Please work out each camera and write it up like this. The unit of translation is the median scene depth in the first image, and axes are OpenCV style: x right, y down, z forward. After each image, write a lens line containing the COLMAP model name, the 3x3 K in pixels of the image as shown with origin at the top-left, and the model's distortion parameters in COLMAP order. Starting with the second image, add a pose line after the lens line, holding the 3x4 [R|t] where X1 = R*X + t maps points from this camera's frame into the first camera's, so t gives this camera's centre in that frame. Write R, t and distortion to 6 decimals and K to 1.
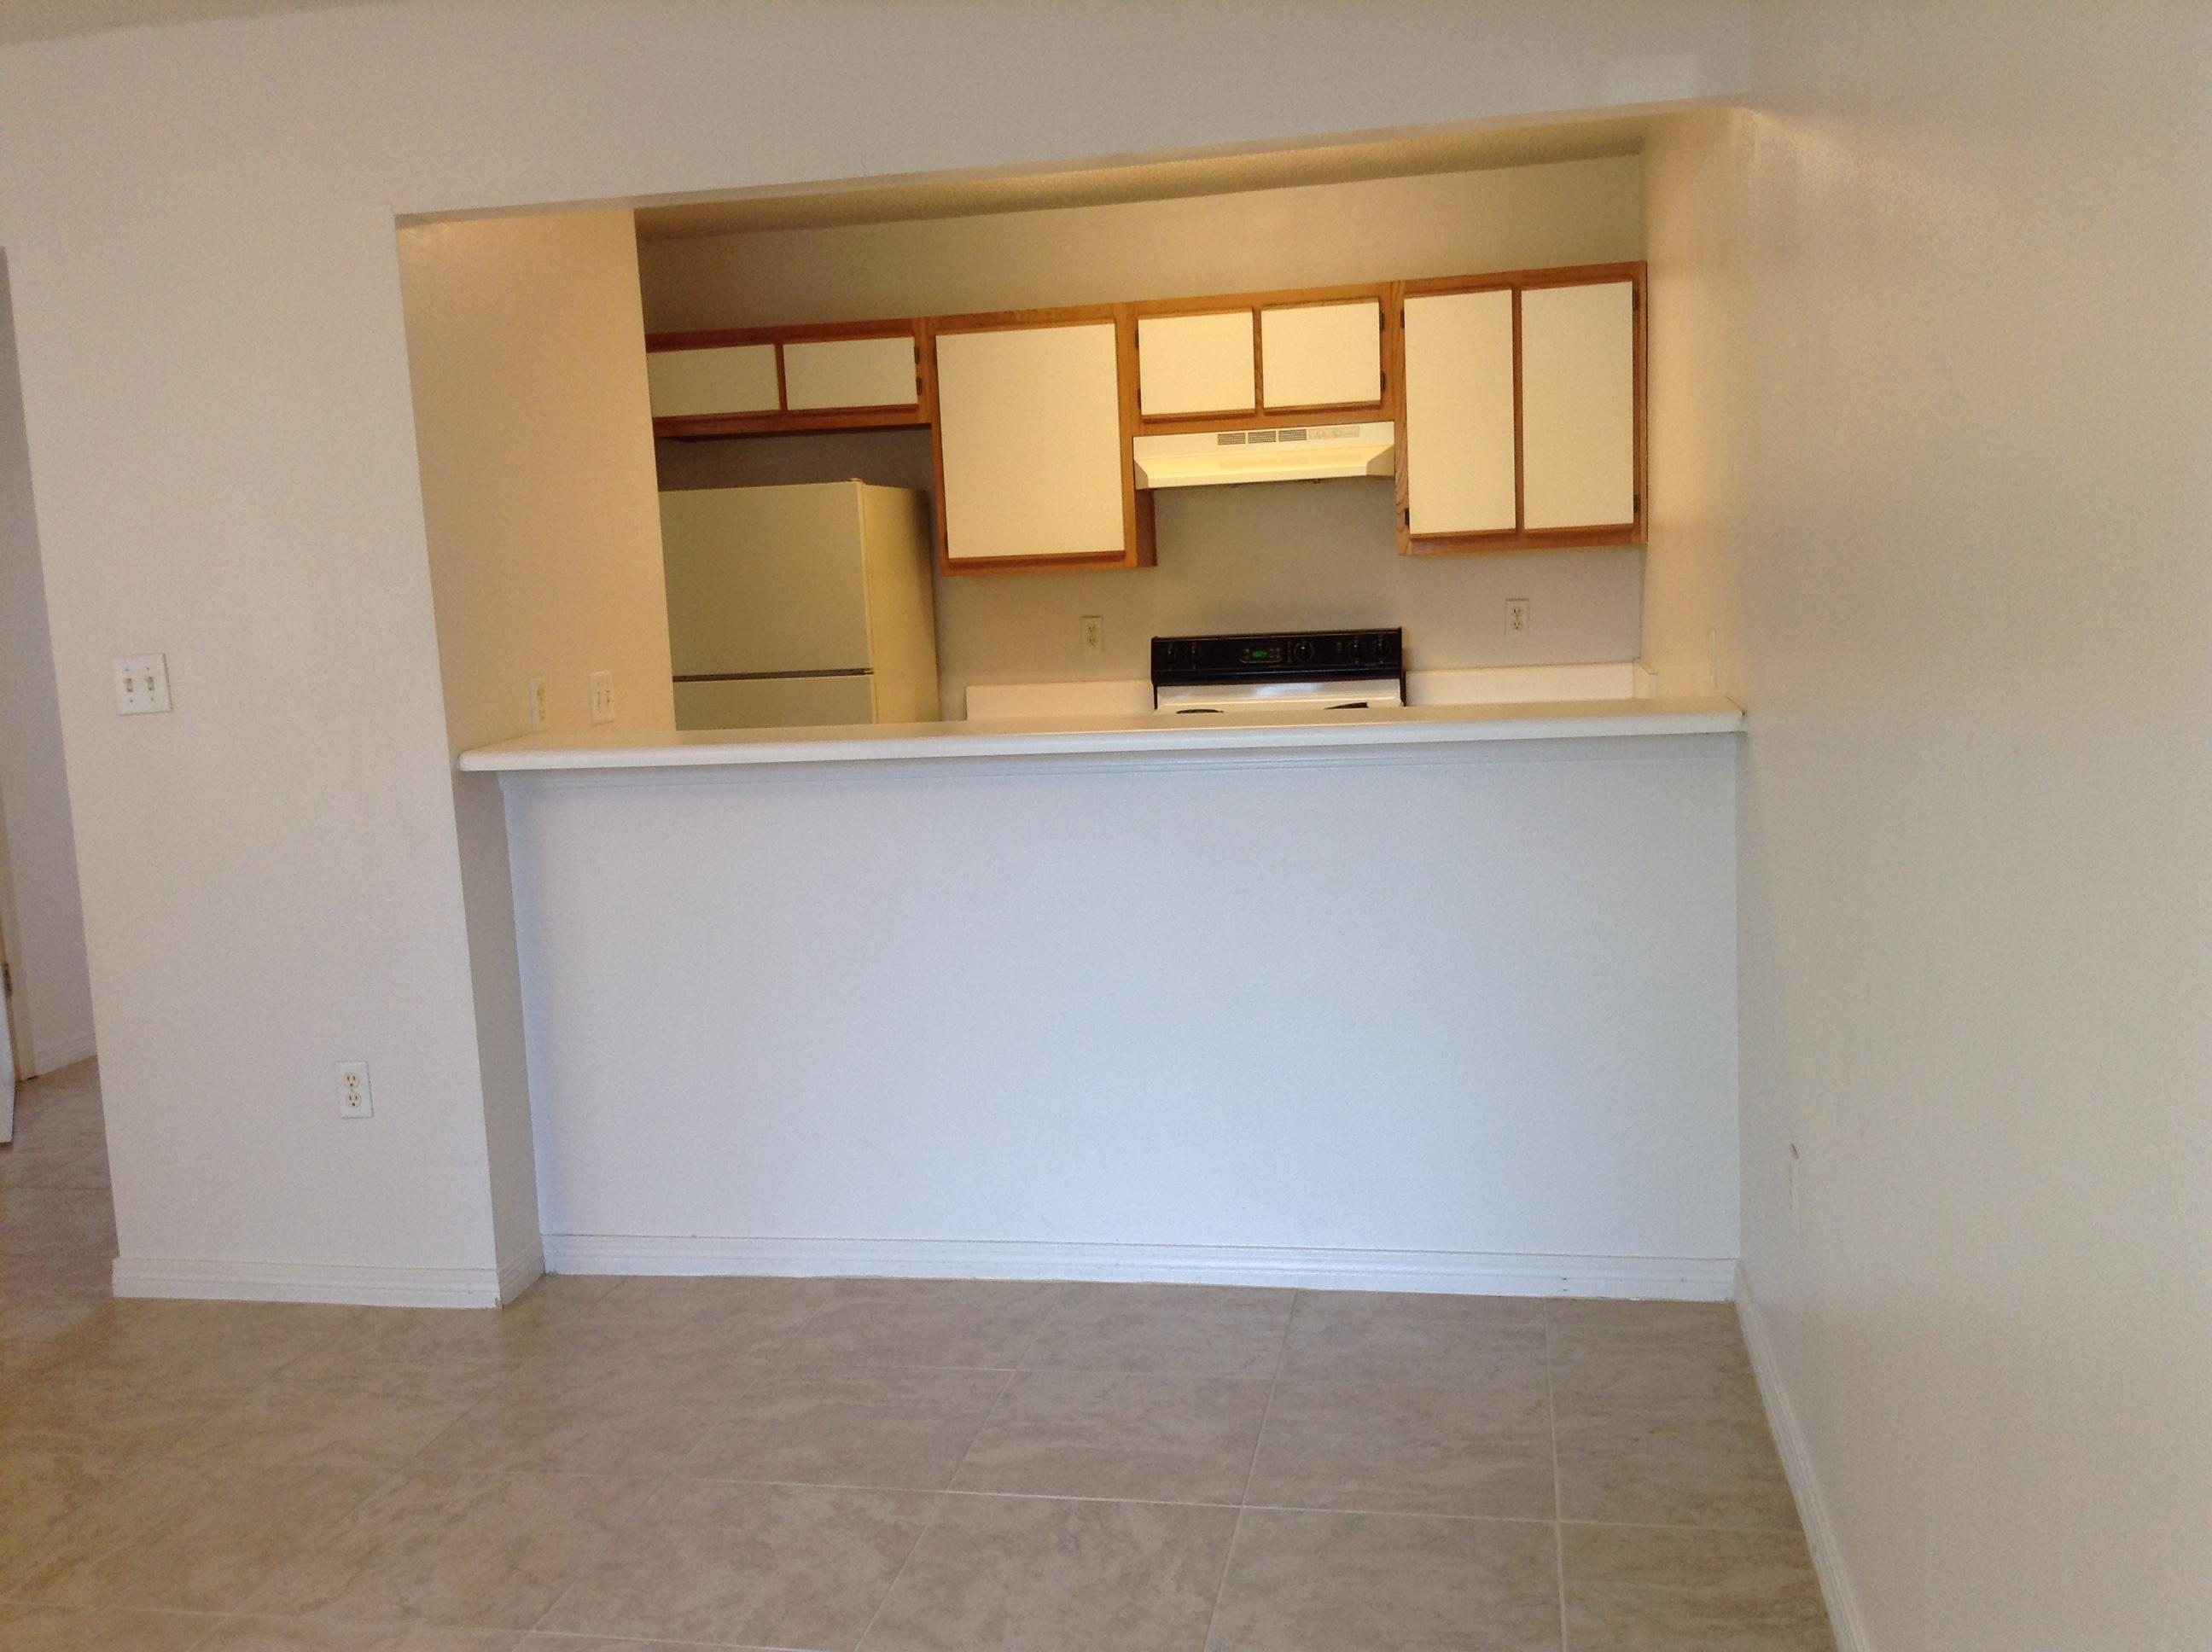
lens RADIAL K [[1993.8, 0, 1108.9], [0, 1993.8, 817.3], [0, 0, 1]] dist [0.073102, -0.158119]
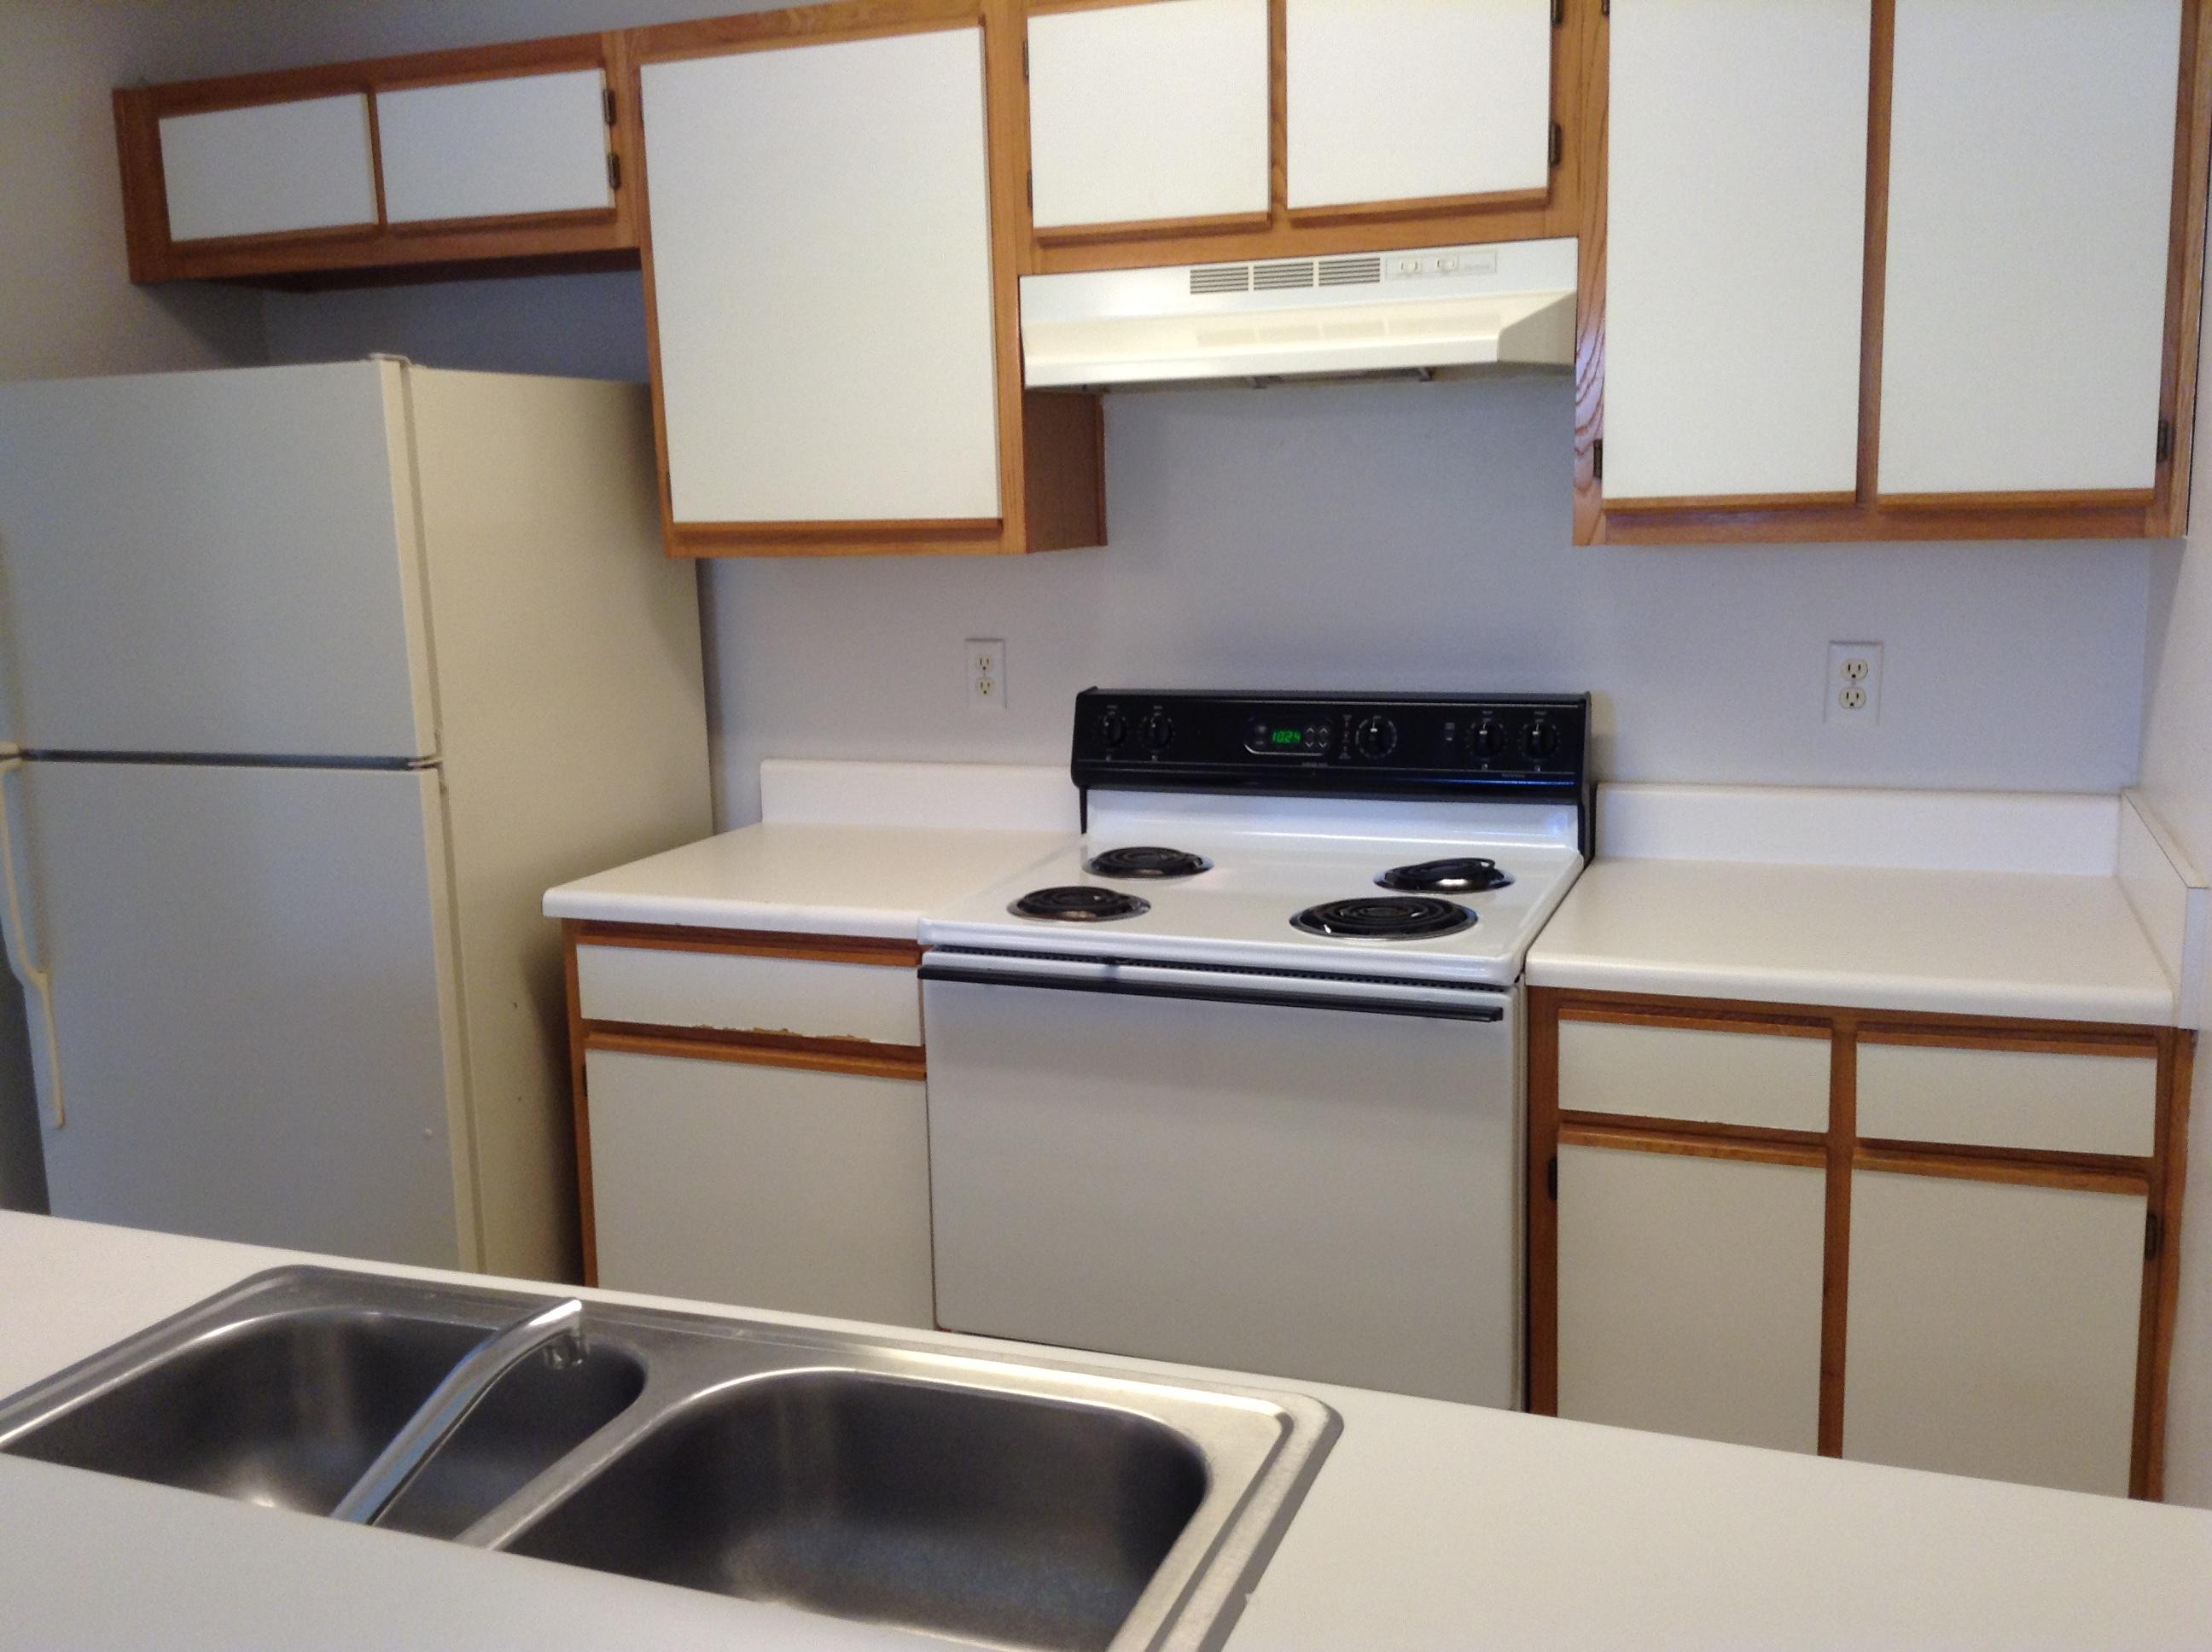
lens RADIAL K [[1993.8, 0, 1101.9], [0, 1993.8, 822.3], [0, 0, 1]] dist [0.073102, -0.158119]
pose [[0.983575, 0.050318, -0.173343, 0.118741], [-0.041992, 0.997796, 0.051374, -0.086013], [0.175546, -0.043251, 0.983521, 0.528040]]
